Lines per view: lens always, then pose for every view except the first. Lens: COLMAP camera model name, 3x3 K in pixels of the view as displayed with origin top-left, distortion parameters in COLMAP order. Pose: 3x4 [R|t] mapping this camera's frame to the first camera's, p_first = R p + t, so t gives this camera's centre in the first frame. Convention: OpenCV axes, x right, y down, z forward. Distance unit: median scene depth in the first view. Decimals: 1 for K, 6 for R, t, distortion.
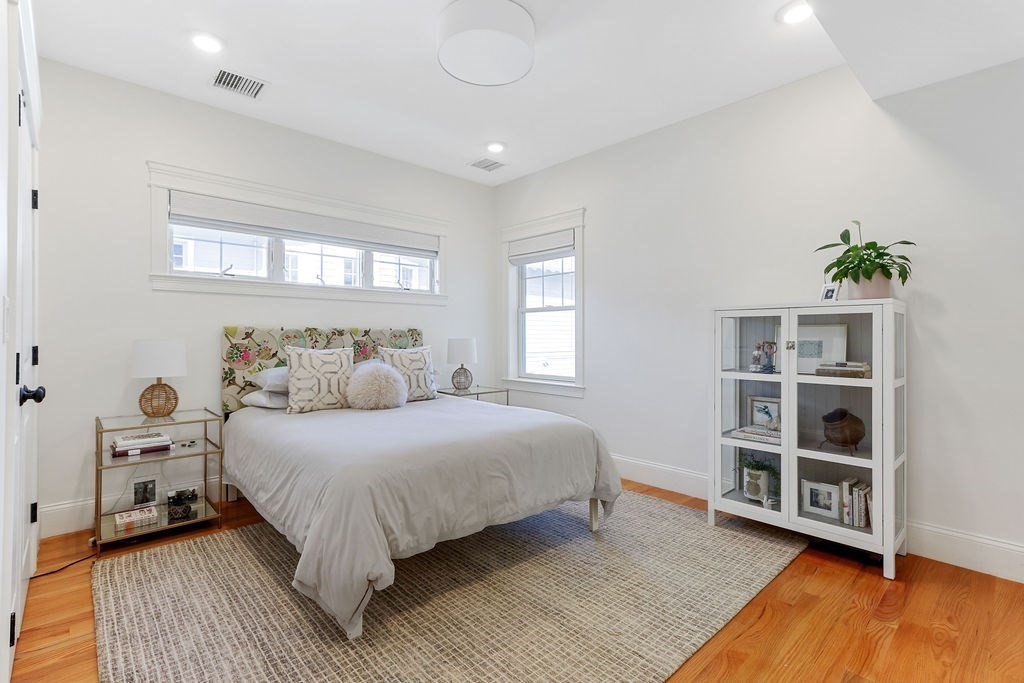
lens RADIAL K [[476.4, 0, 511.7], [0, 476.4, 335.4], [0, 0, 1]] dist [0.002128, 0.000257]
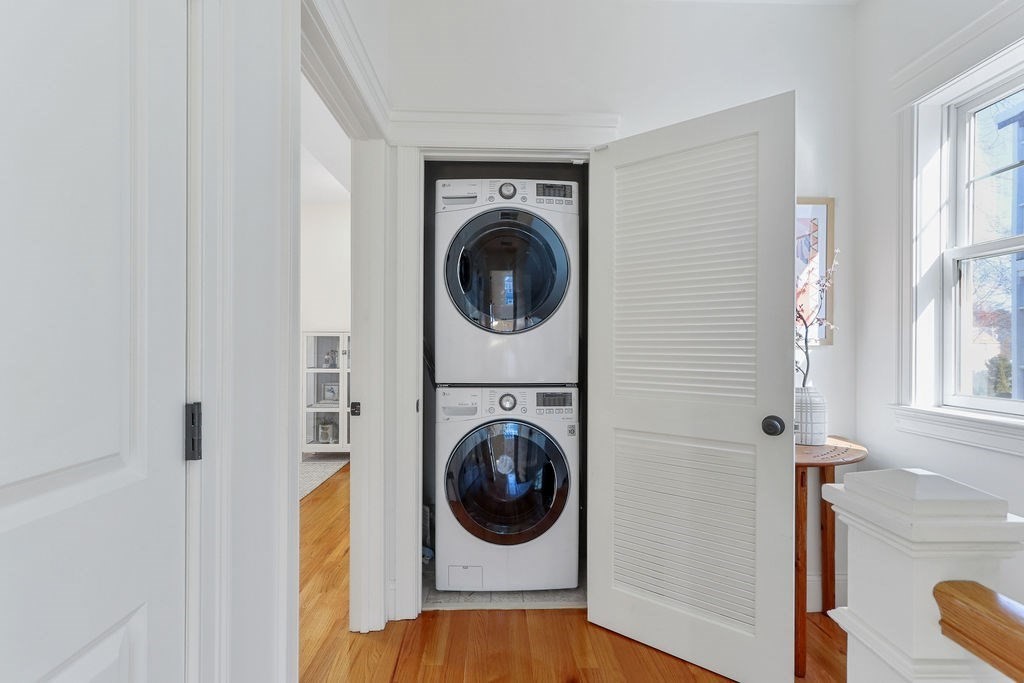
lens RADIAL K [[476.4, 0, 511.3], [0, 476.4, 348.8], [0, 0, 1]] dist [0.002128, 0.000257]
pose [[0.671008, 0.005259, 0.741431, -0.321626], [-0.002700, 0.999986, -0.004648, 0.012894], [-0.741445, 0.001117, 0.671013, -0.661857]]
